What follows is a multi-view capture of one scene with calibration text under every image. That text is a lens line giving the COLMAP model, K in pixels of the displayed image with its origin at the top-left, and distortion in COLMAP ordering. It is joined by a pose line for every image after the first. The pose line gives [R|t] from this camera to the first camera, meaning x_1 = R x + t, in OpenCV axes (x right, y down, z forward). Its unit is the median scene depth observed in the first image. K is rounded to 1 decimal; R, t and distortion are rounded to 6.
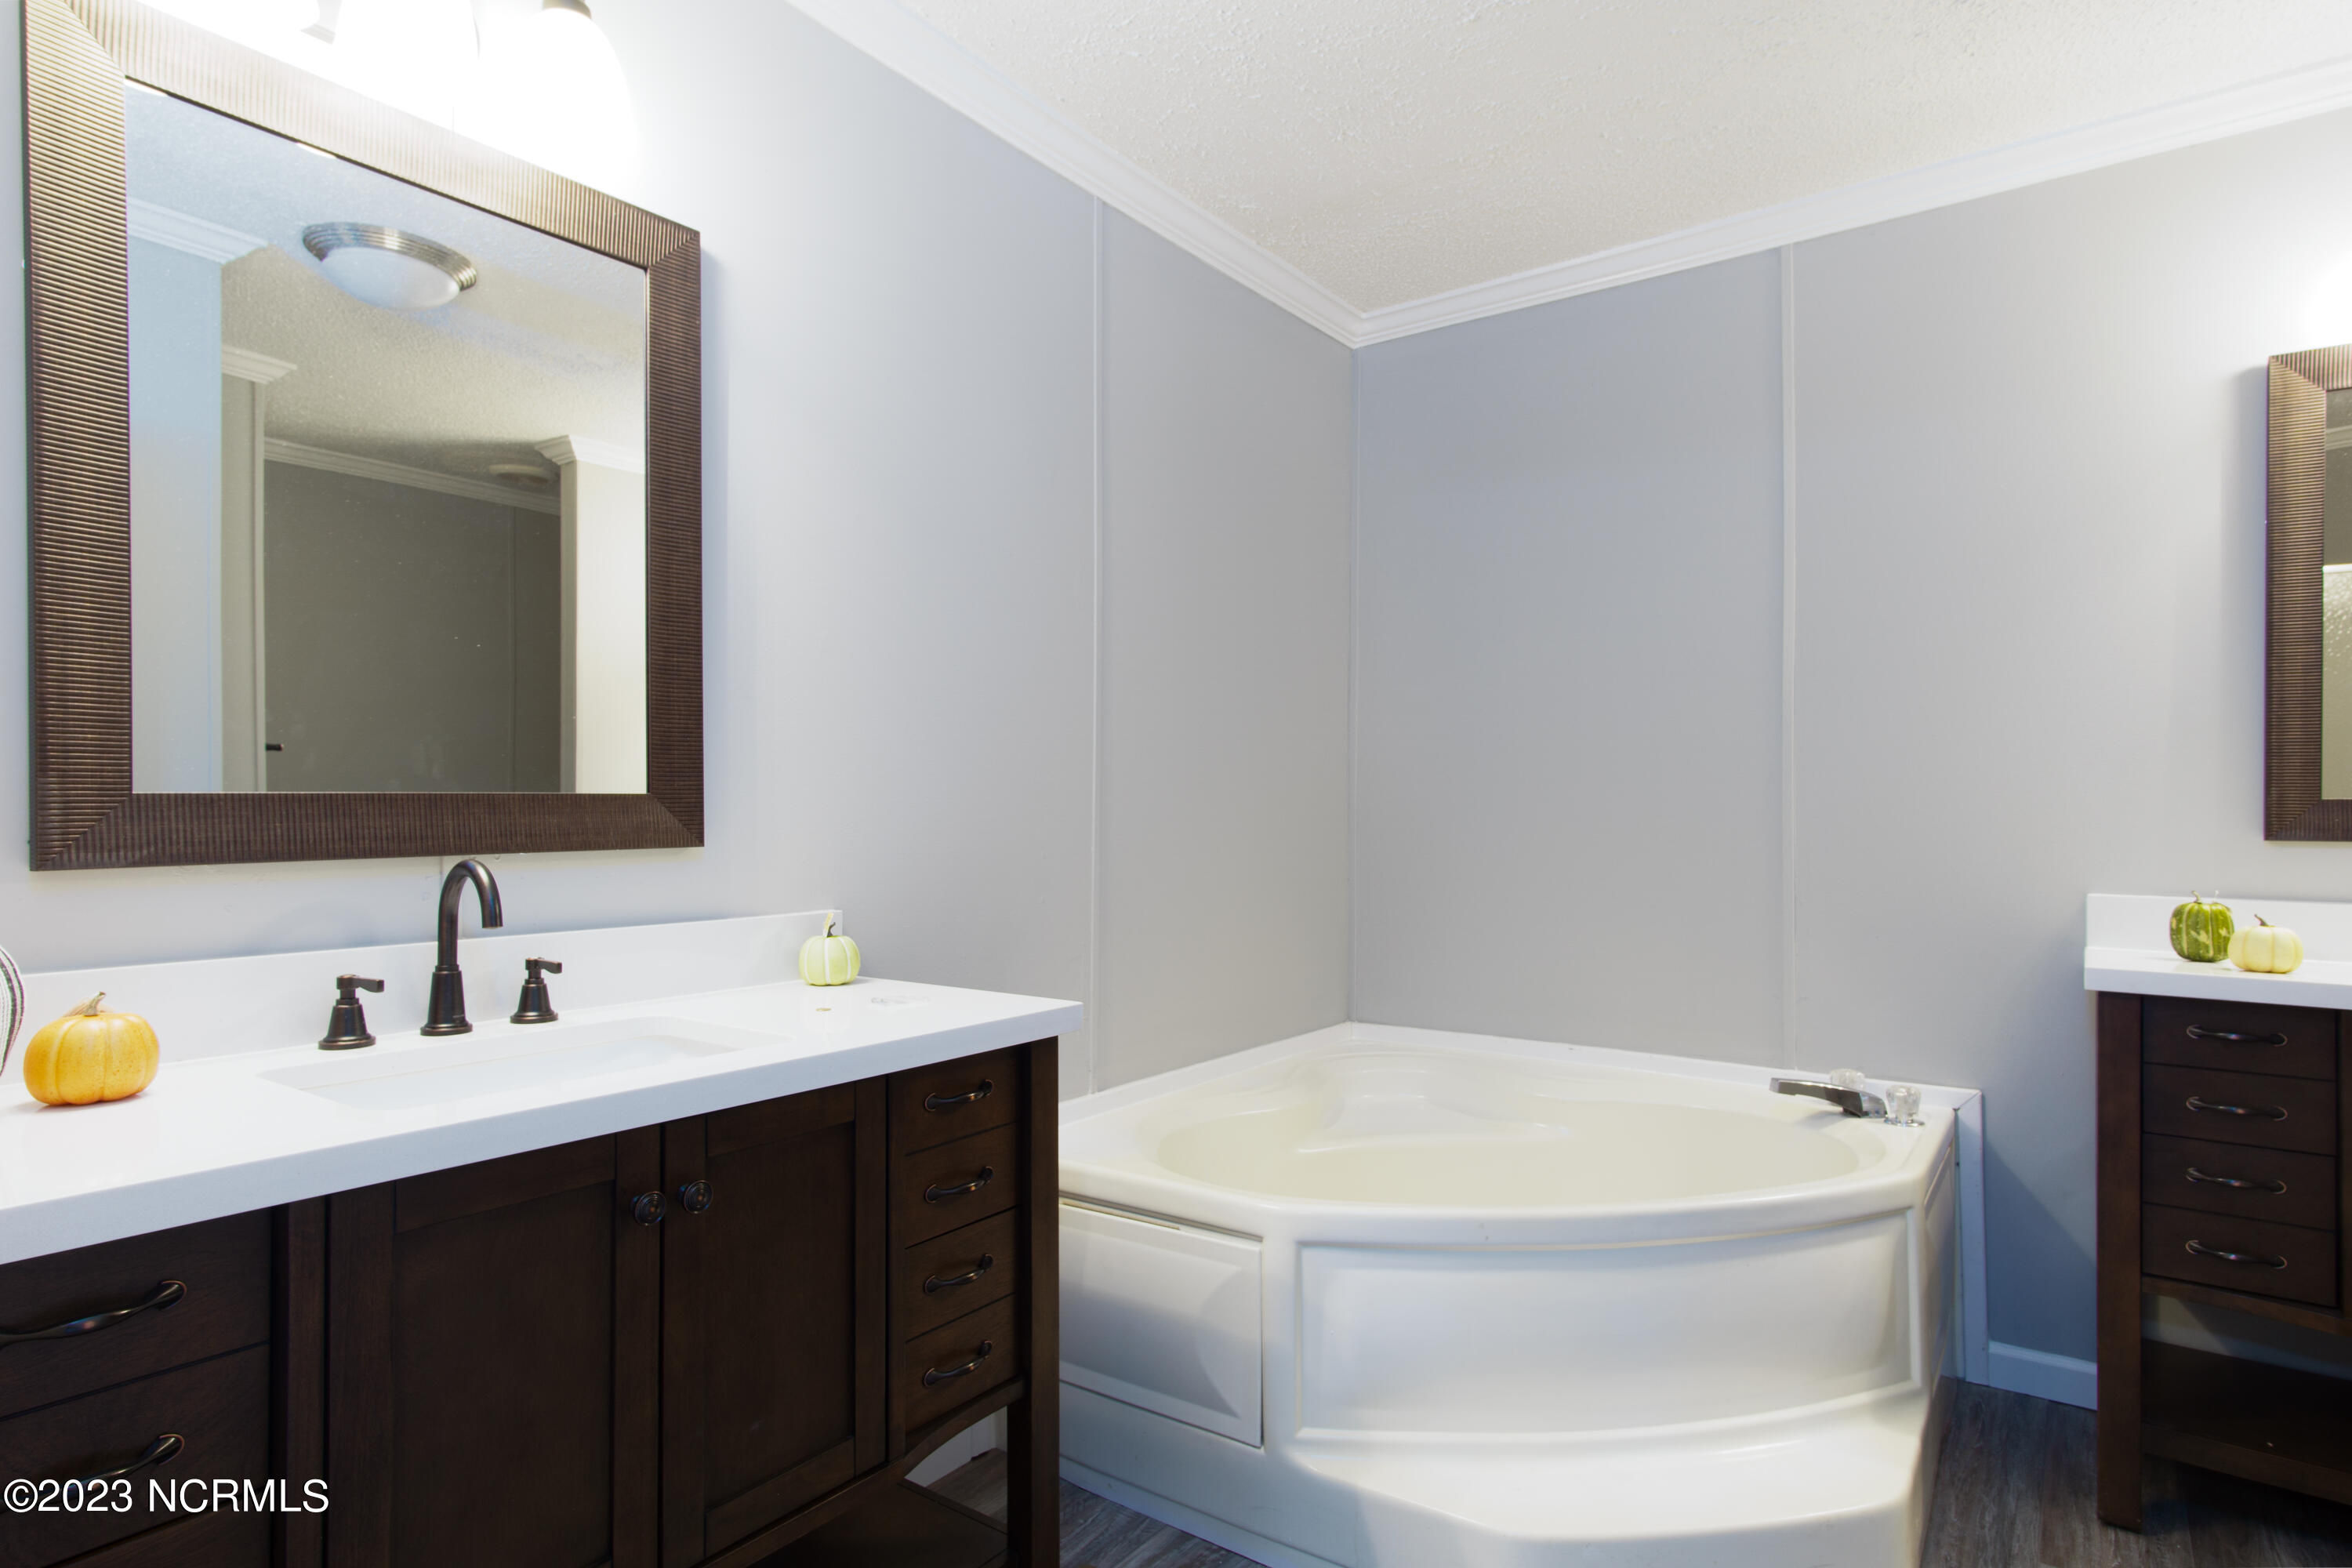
lens RADIAL K [[1277.7, 0, 1156.6], [0, 1277.7, 811.5], [0, 0, 1]] dist [0.010919, 0.001766]
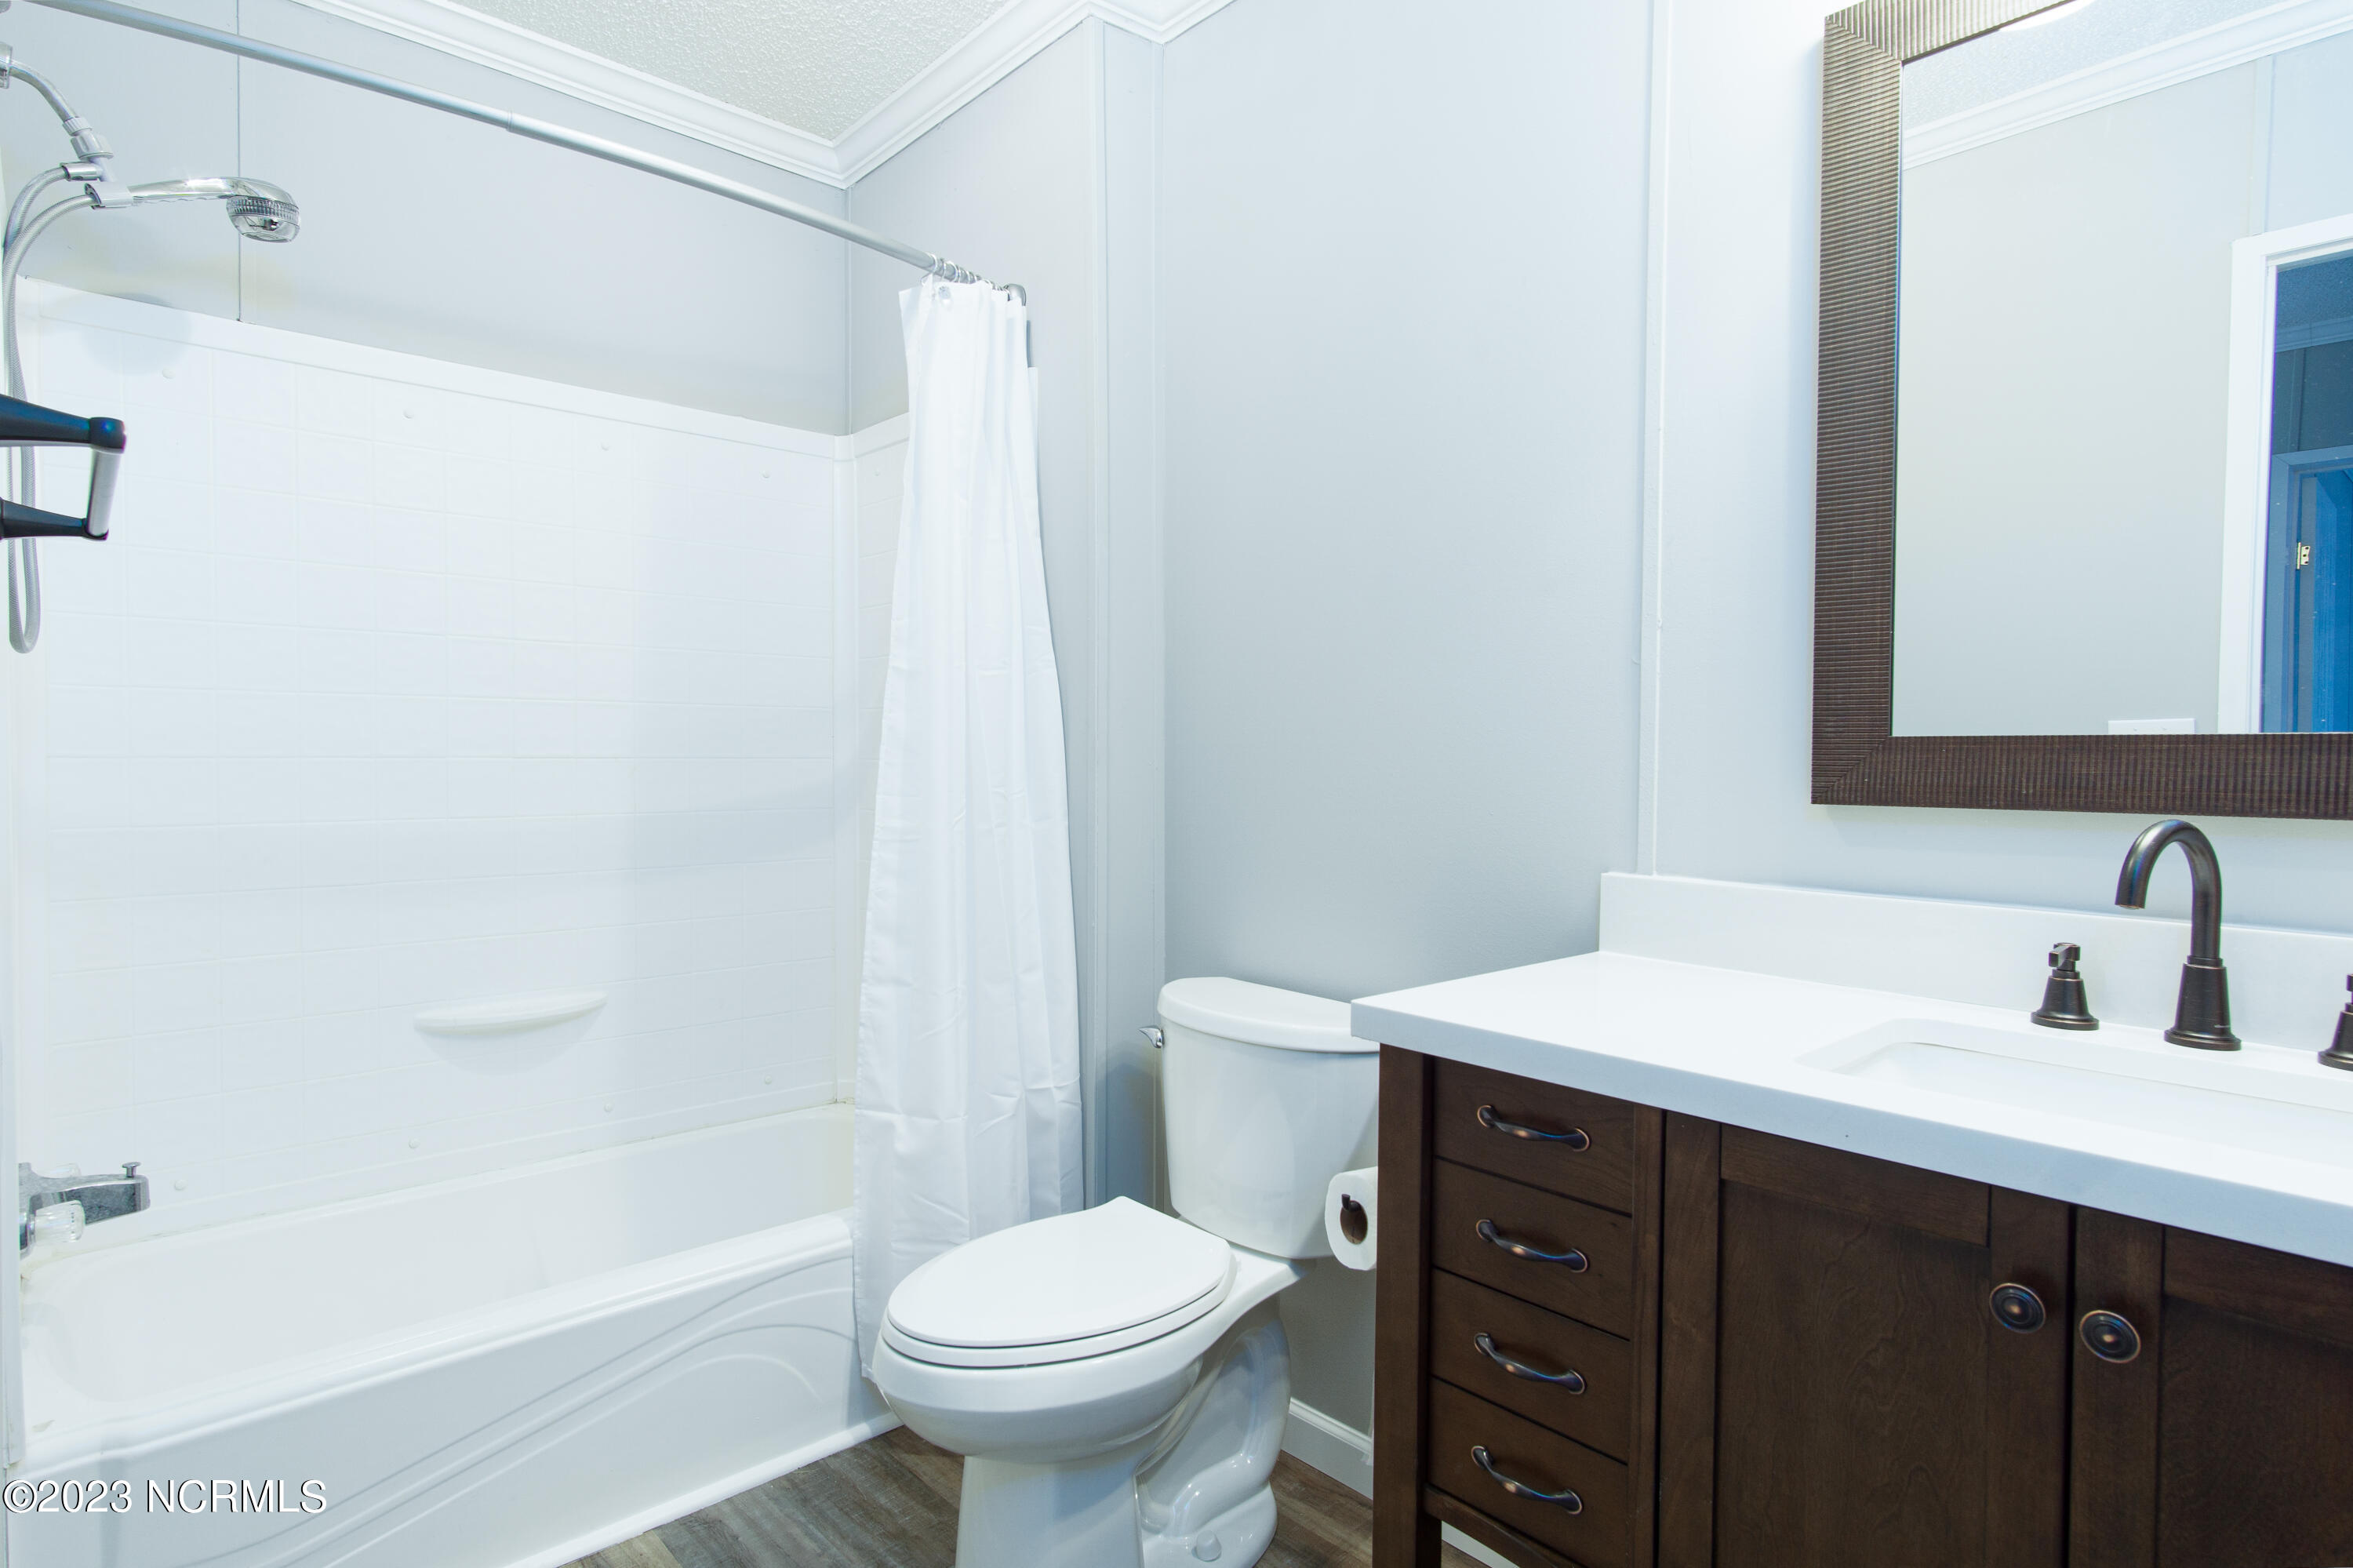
lens RADIAL K [[1248.8, 0, 1159.4], [0, 1248.8, 785.0], [0, 0, 1]] dist [0.042085, -0.000349]
pose [[-0.217684, 0.010981, -0.975957, 0.344236], [-0.010244, 0.999856, 0.013535, 0.011065], [0.975965, 0.012944, -0.217540, 0.548975]]
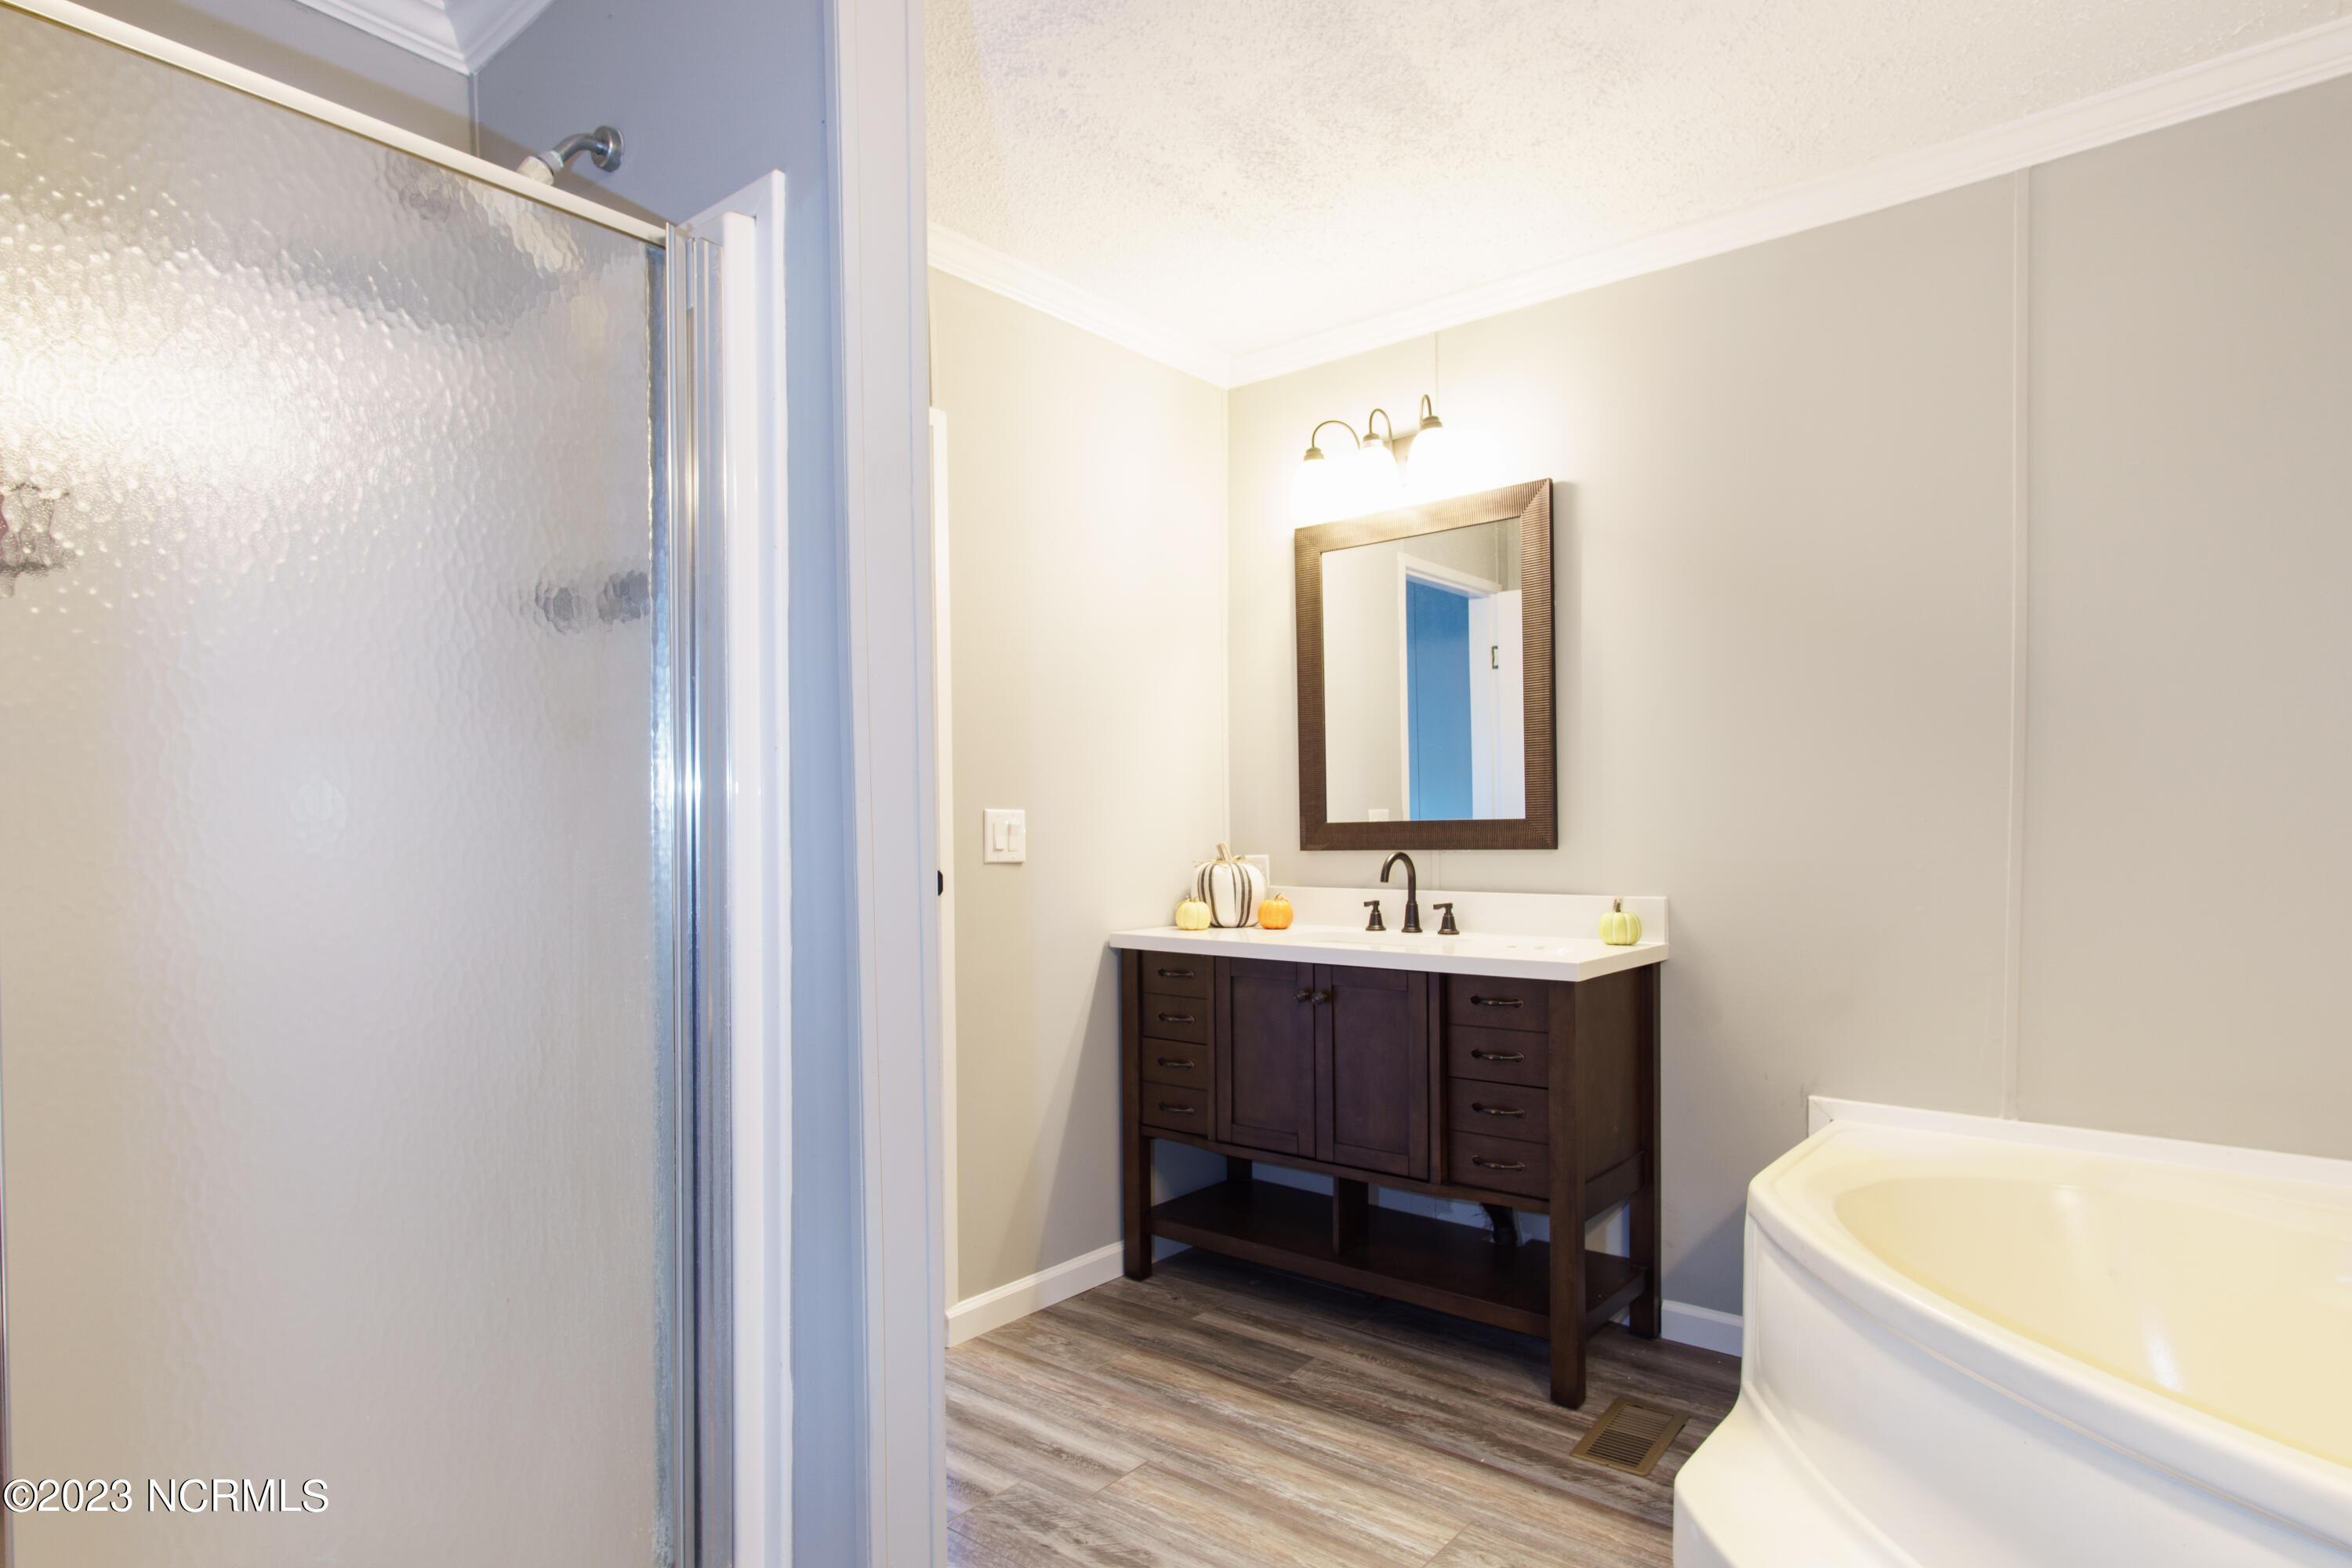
lens RADIAL K [[1248.2, 0, 1158.9], [0, 1248.2, 785.0], [0, 0, 1]] dist [0.042085, -0.000349]
pose [[-0.045237, -0.035922, -0.998330, 1.568822], [0.004211, 0.999338, -0.036149, -0.000392], [0.998967, -0.005839, -0.045056, 0.671241]]
